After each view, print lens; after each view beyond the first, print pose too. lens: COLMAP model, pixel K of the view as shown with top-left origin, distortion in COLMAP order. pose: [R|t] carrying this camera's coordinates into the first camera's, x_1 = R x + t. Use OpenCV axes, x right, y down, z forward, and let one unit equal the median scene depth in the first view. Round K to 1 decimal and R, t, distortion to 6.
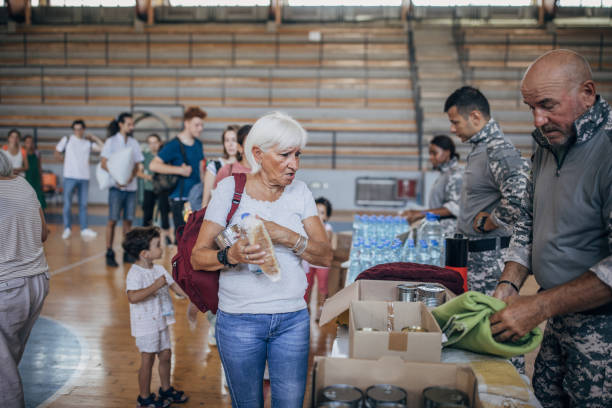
lens RADIAL K [[600.9, 0, 307.3], [0, 600.9, 200.9], [0, 0, 1]] dist [-0.000050, 0.009820]
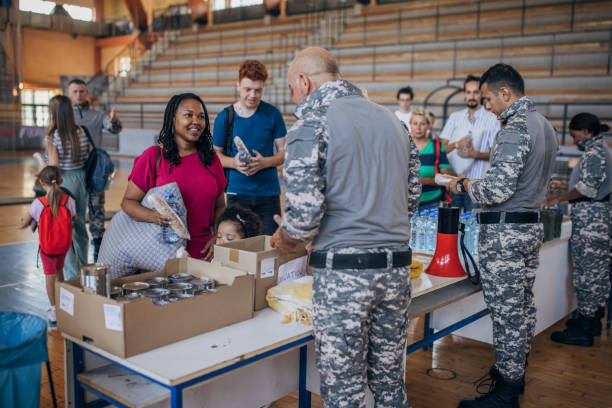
lens RADIAL K [[648.4, 0, 306.1], [0, 648.4, 223.0], [0, 0, 1]] dist [0.009535, 0.006929]
pose [[0.815904, 0.090177, -0.571111, 0.133632], [-0.055588, 0.995421, 0.077761, 0.004190], [0.575509, -0.031699, 0.817181, -0.009504]]
